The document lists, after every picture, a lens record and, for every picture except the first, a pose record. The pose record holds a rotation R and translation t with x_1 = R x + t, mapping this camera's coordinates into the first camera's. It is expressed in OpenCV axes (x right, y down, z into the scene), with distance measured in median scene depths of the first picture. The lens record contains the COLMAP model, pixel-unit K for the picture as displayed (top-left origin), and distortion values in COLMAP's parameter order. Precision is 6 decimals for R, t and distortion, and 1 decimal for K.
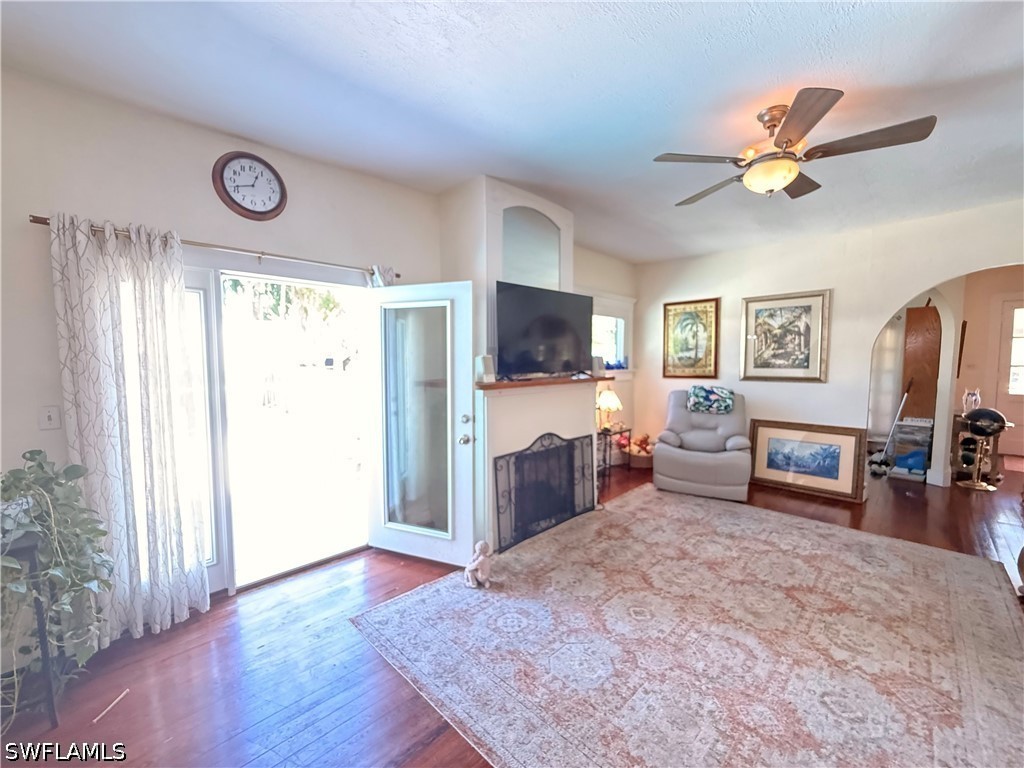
lens RADIAL K [[411.6, 0, 510.4], [0, 411.6, 385.1], [0, 0, 1]] dist [-0.000482, -0.000136]
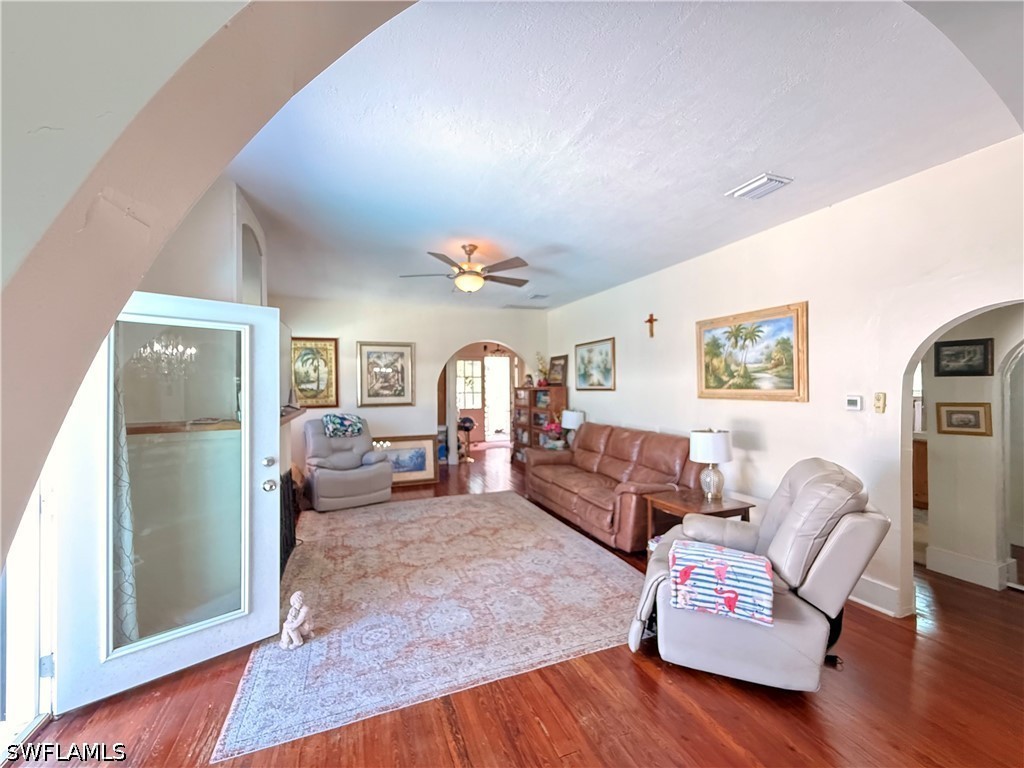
lens RADIAL K [[411.6, 0, 509.7], [0, 411.6, 384.2], [0, 0, 1]] dist [-0.000482, -0.000136]
pose [[0.400172, 0.004007, 0.916431, -0.518251], [0.065168, 0.997334, -0.032818, -0.015144], [-0.914120, 0.072855, 0.398845, 0.123311]]
